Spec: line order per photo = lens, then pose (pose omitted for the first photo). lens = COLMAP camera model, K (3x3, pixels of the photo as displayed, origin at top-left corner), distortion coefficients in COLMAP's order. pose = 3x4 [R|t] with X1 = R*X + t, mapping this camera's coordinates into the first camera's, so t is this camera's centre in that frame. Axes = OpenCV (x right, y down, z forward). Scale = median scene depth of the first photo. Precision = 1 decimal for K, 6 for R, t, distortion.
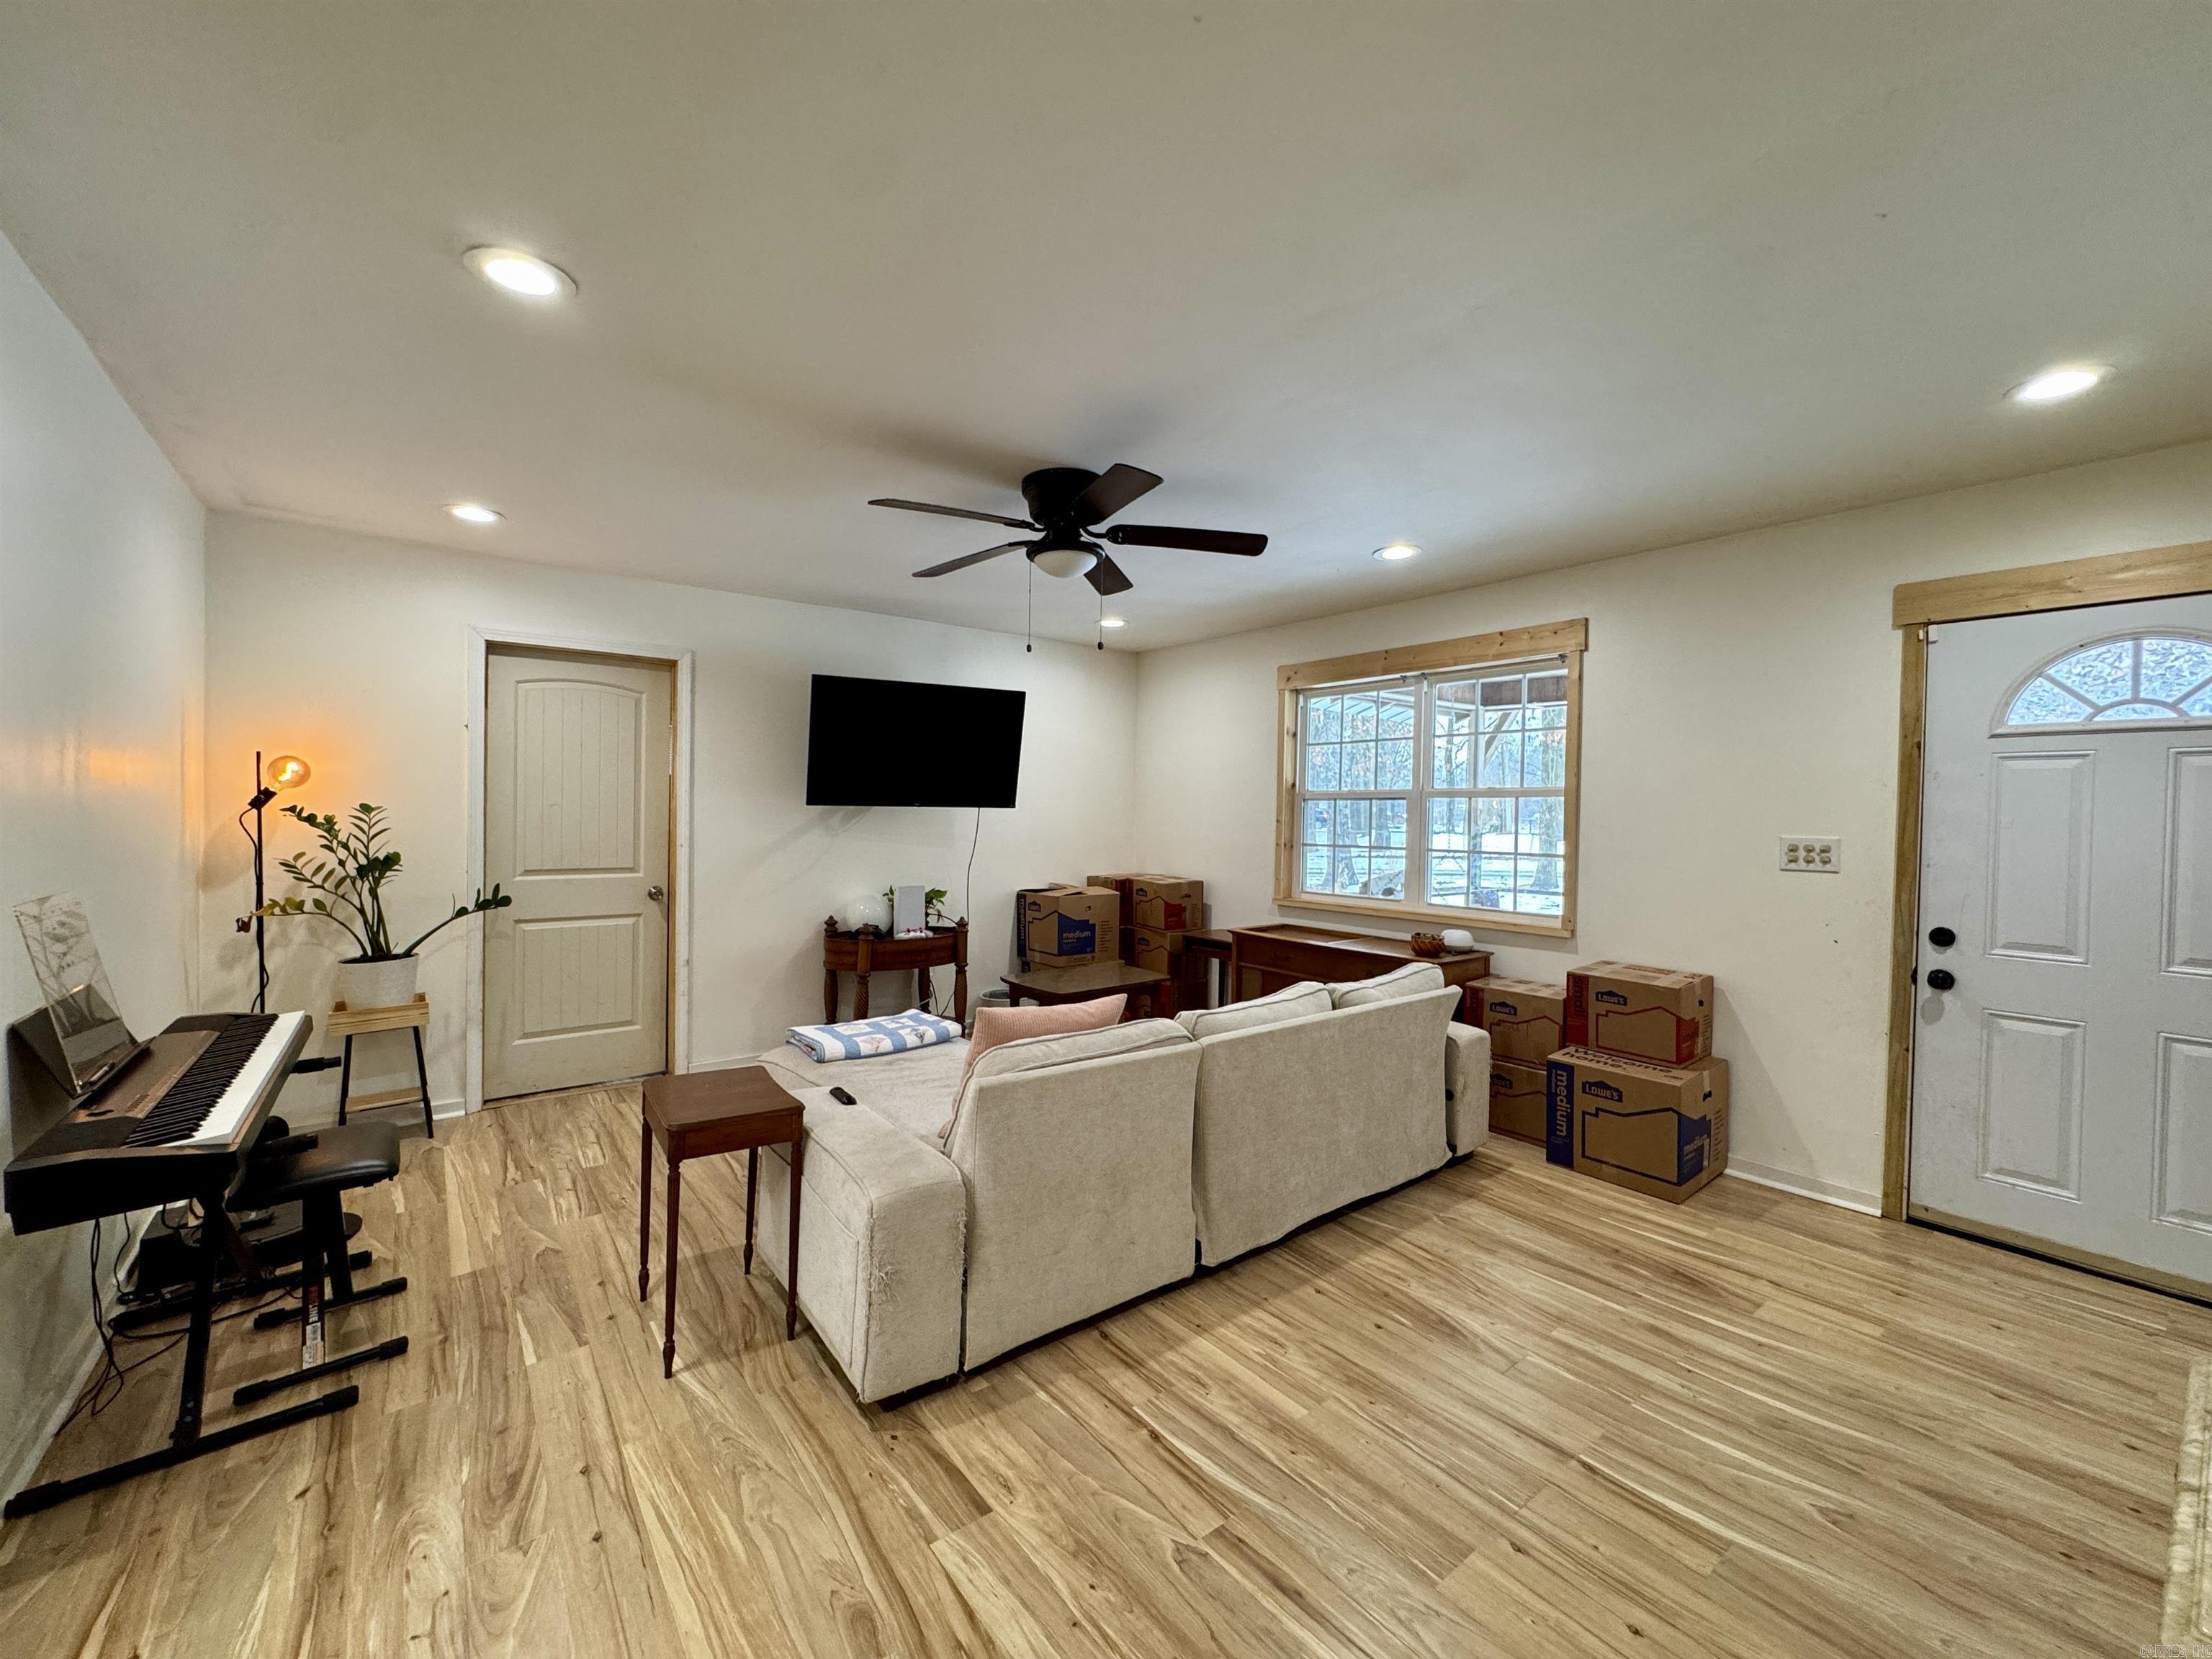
lens RADIAL K [[884.5, 0, 1101.1], [0, 884.5, 828.6], [0, 0, 1]] dist [-0.004628, 0.000596]
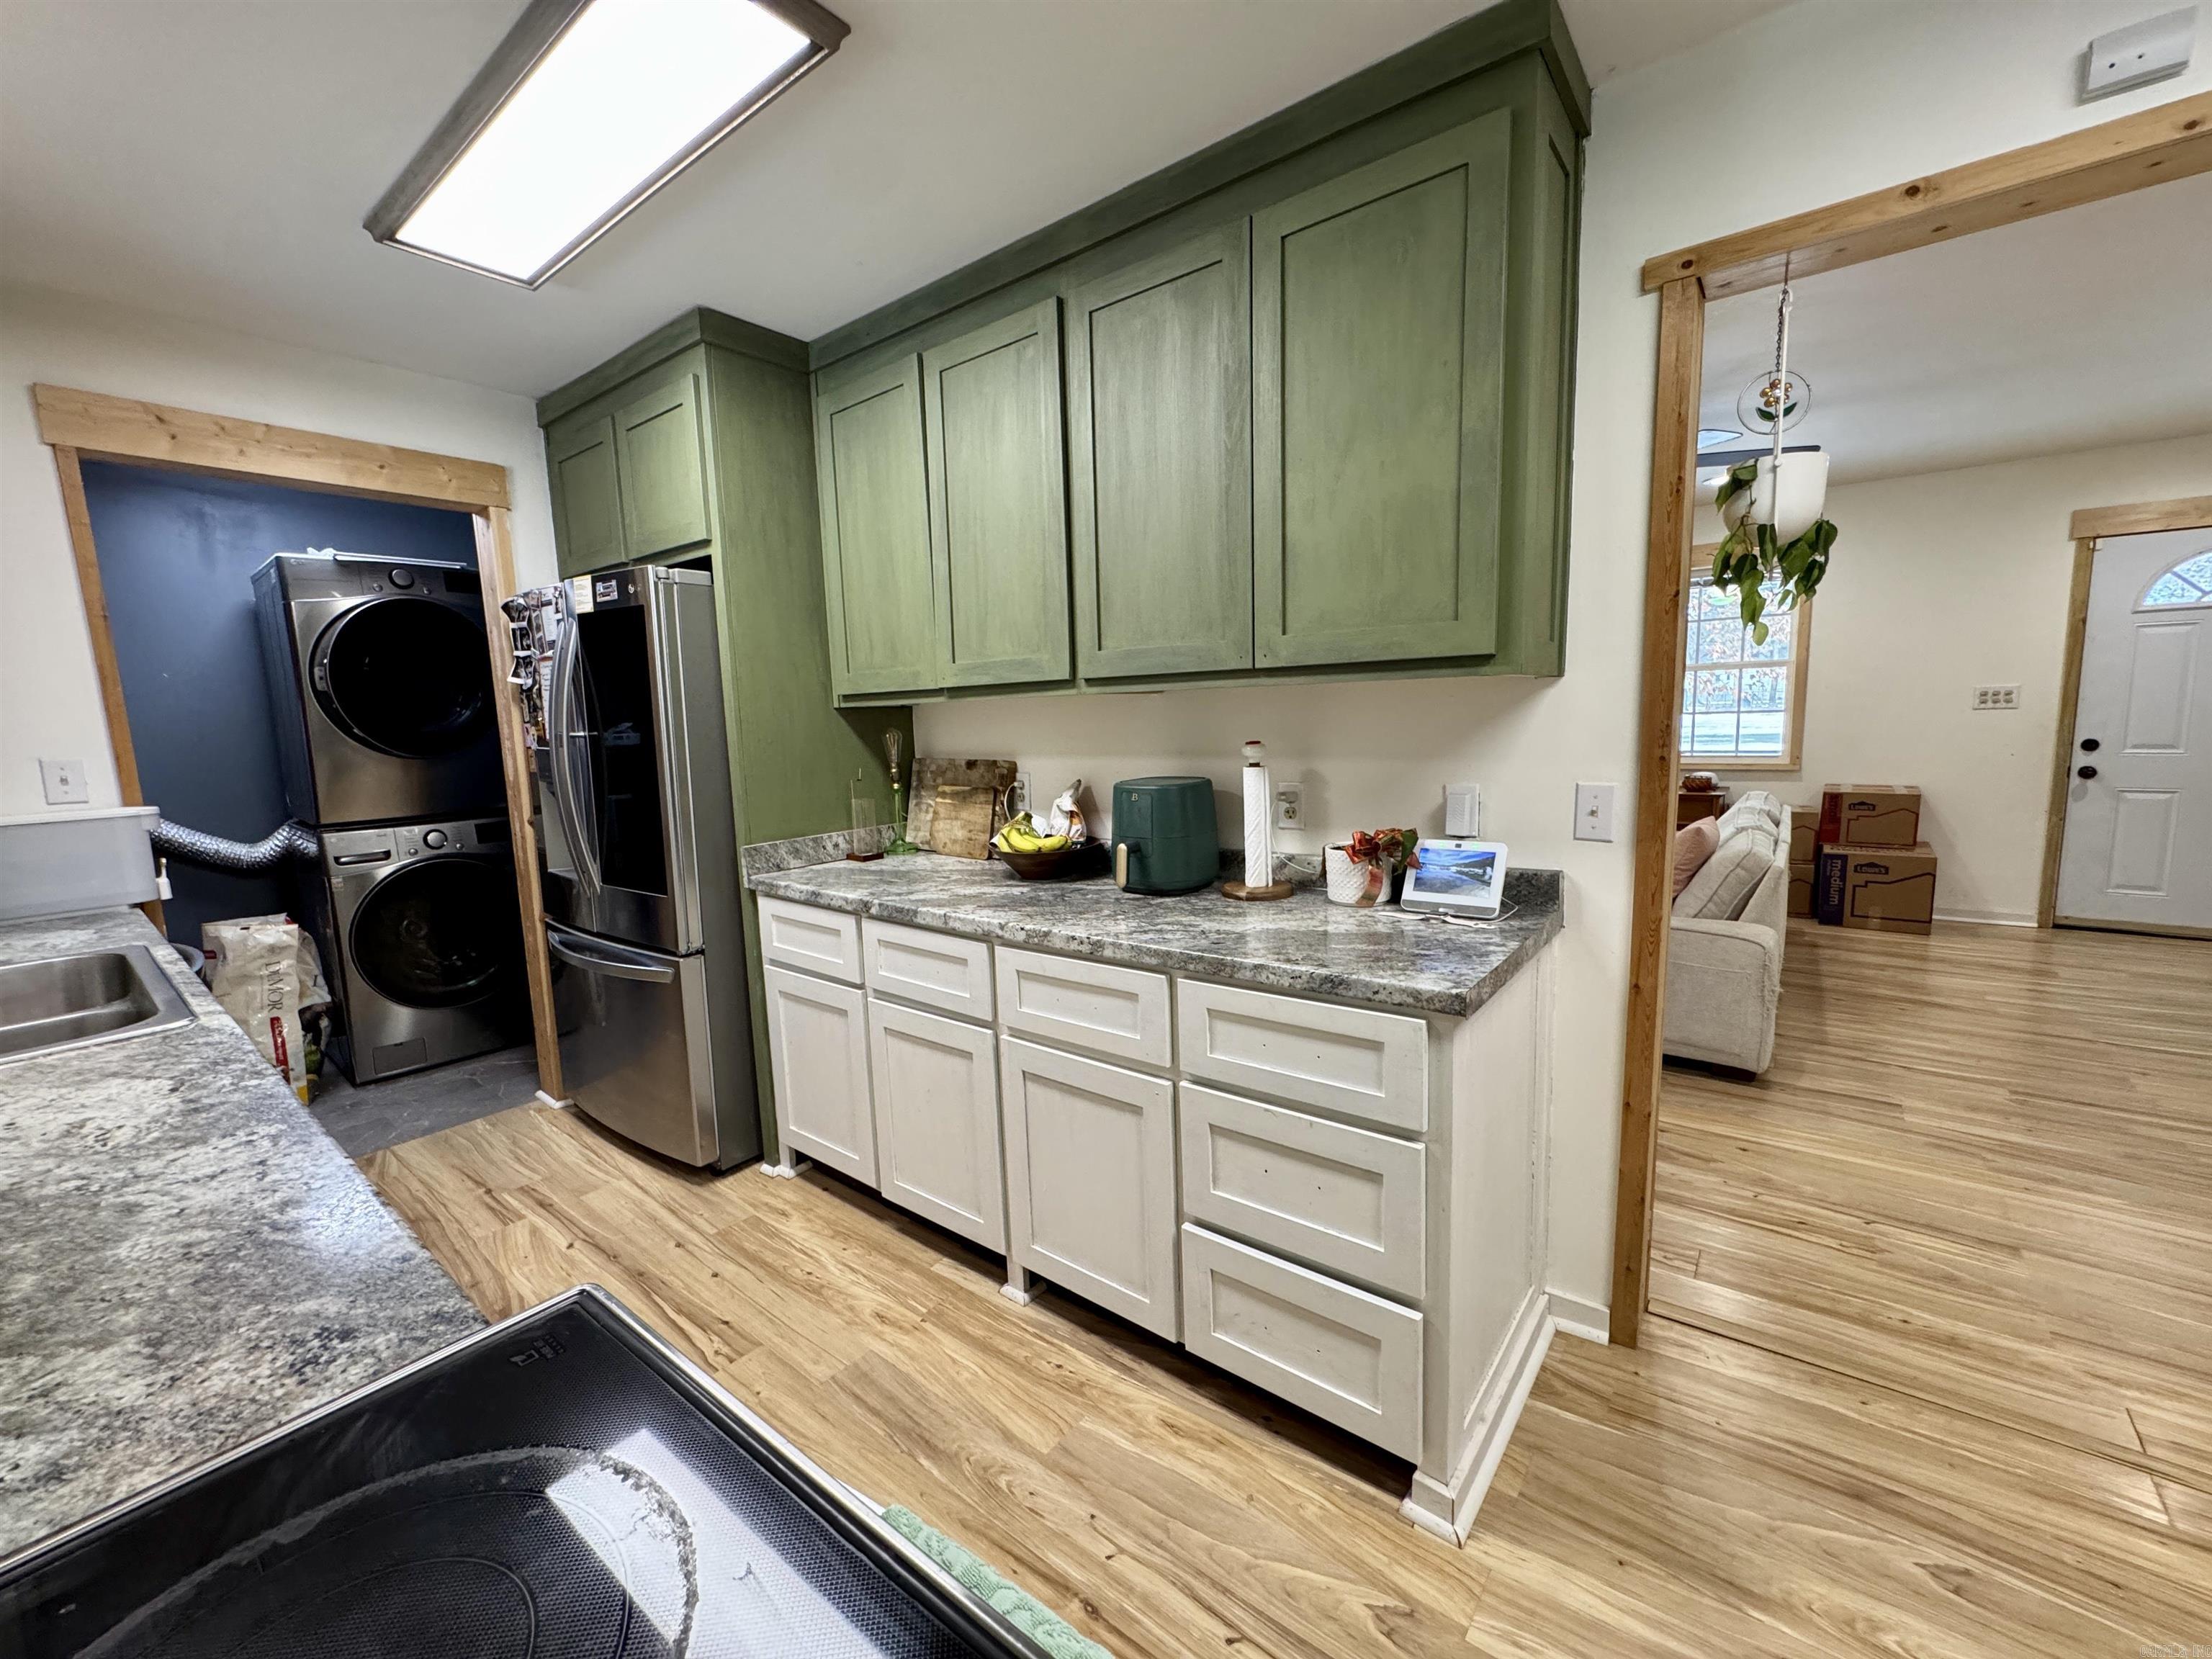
lens RADIAL K [[884.5, 0, 1101.0], [0, 884.5, 828.1], [0, 0, 1]] dist [-0.004628, 0.000596]
pose [[0.970470, -0.081403, 0.227072, -1.129469], [0.056425, 0.991830, 0.114409, -0.007918], [-0.234530, -0.098218, 0.967134, -0.113381]]
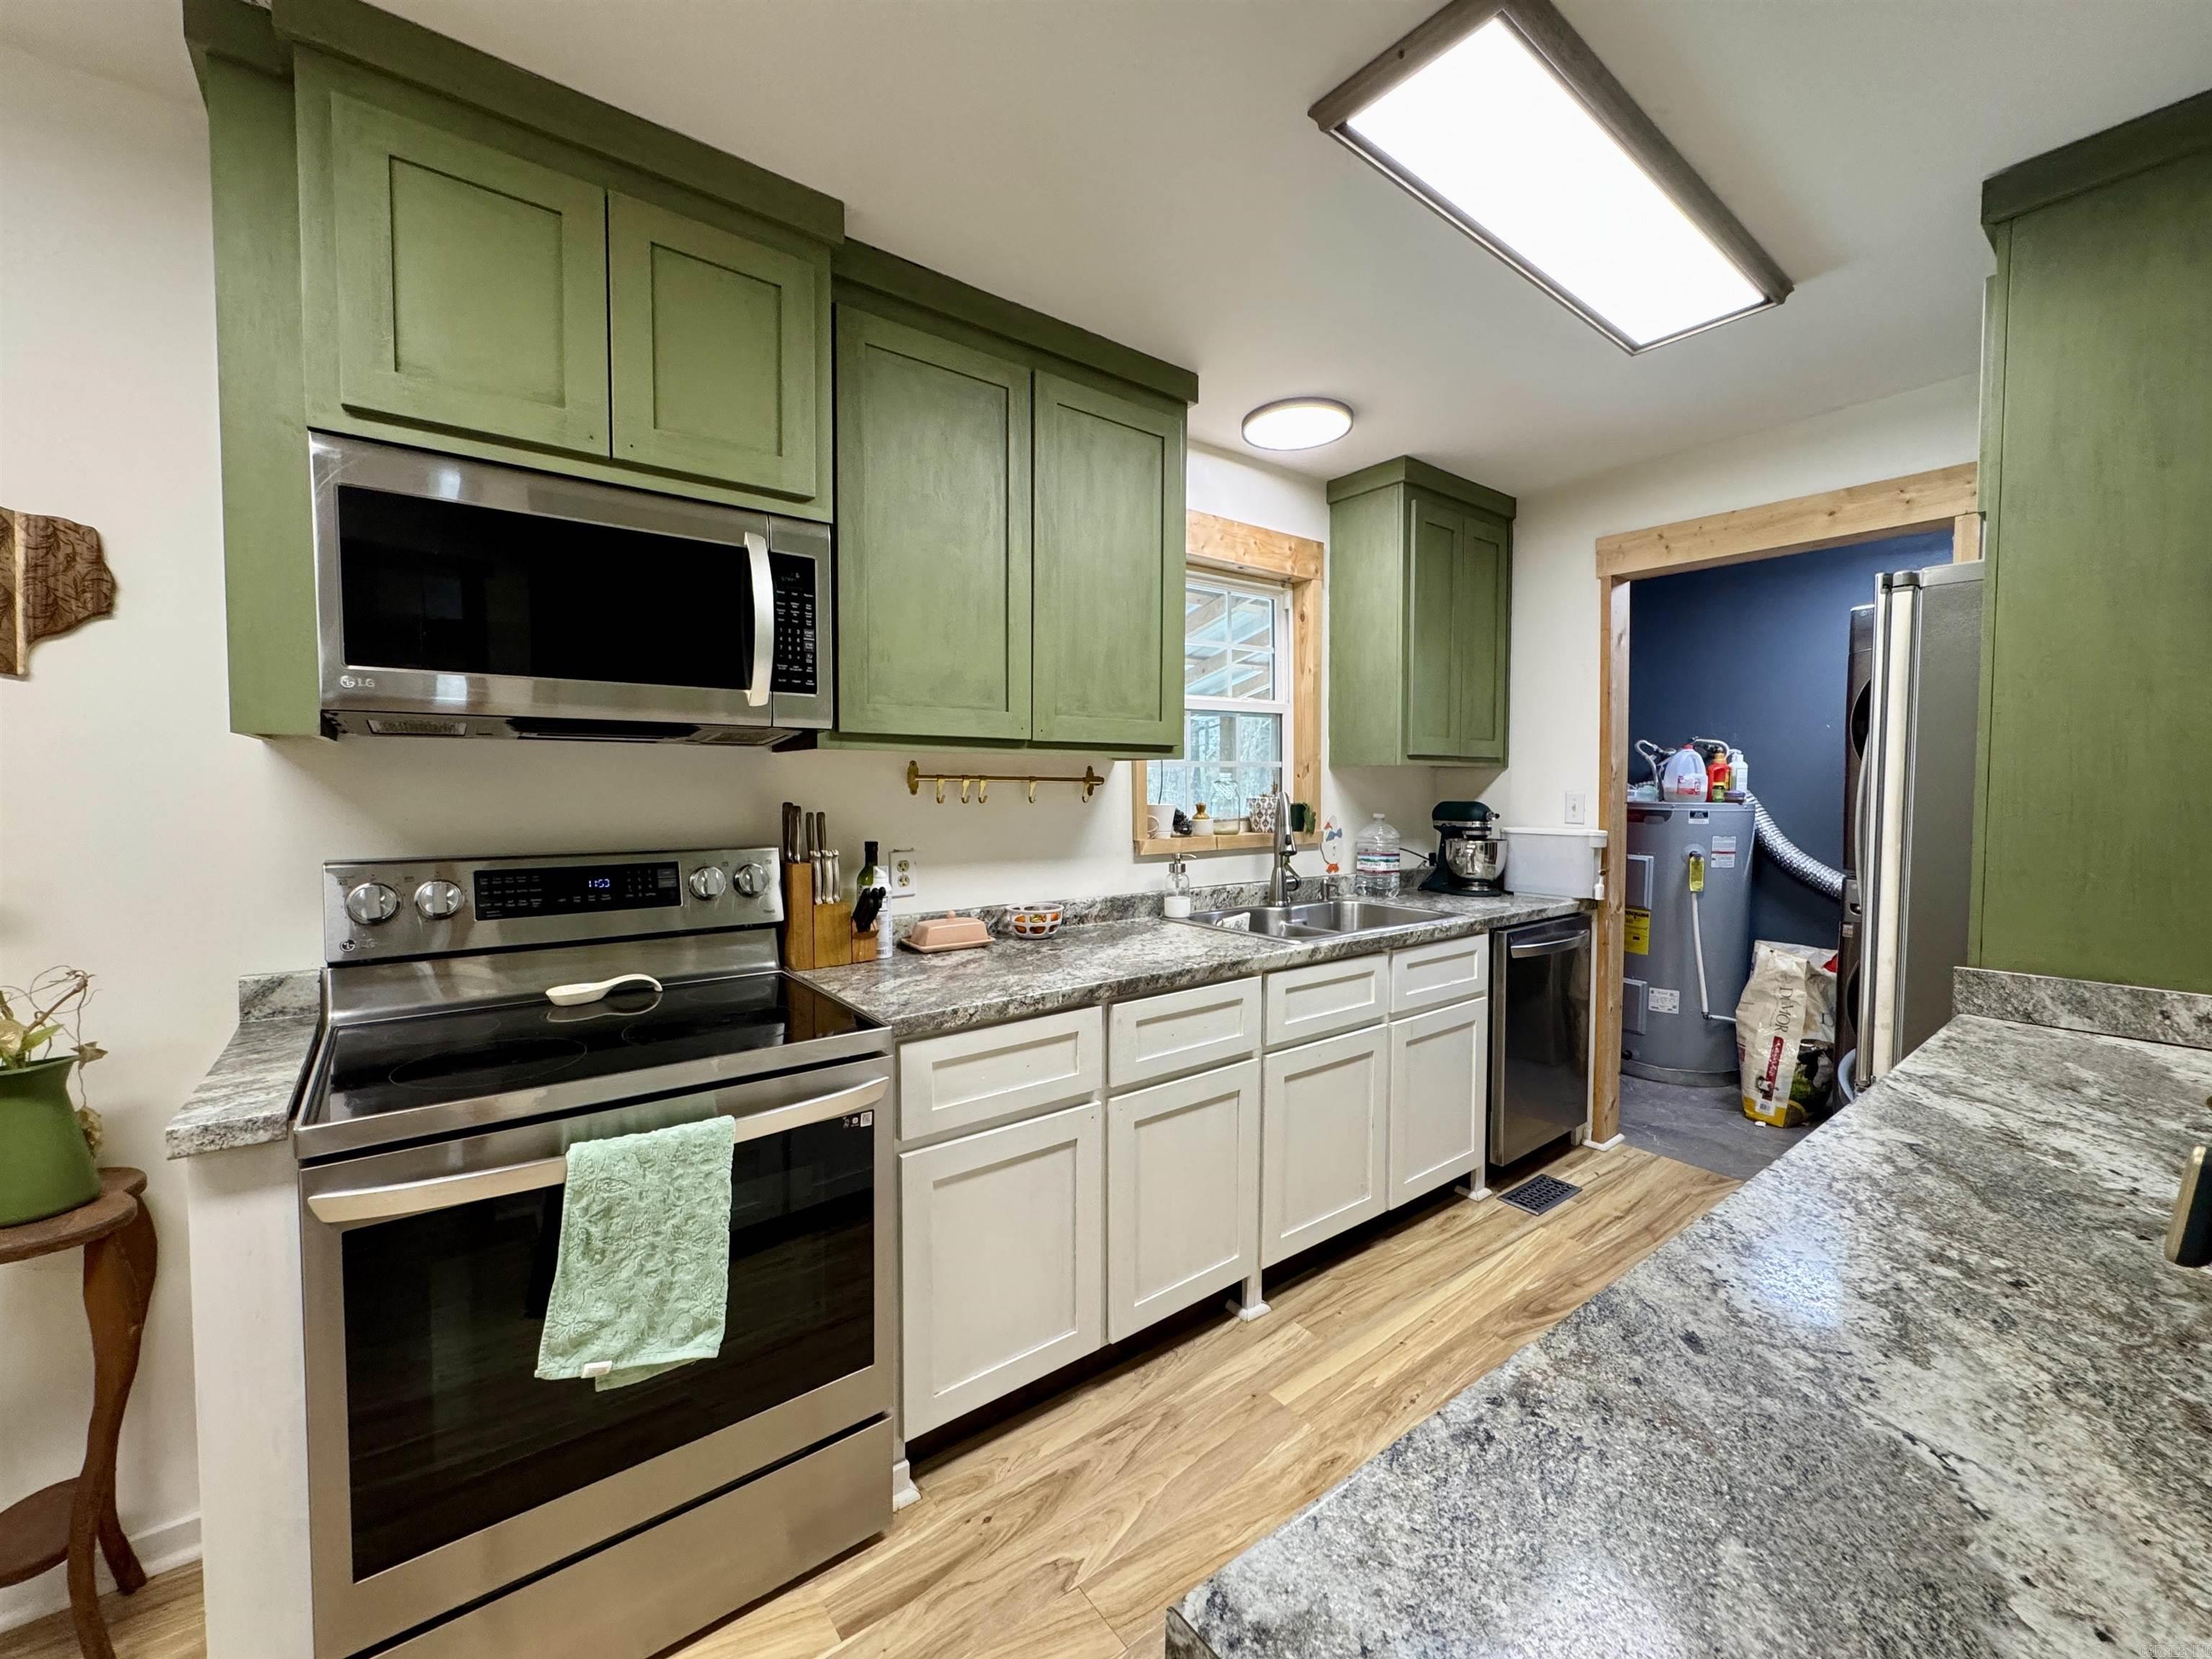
lens RADIAL K [[884.5, 0, 1106.5], [0, 884.5, 826.0], [0, 0, 1]] dist [-0.004628, 0.000596]
pose [[-0.006506, 0.025752, -0.999647, -0.689504], [-0.020845, 0.999448, 0.025882, -0.005069], [0.999762, 0.021006, -0.005966, 0.265276]]
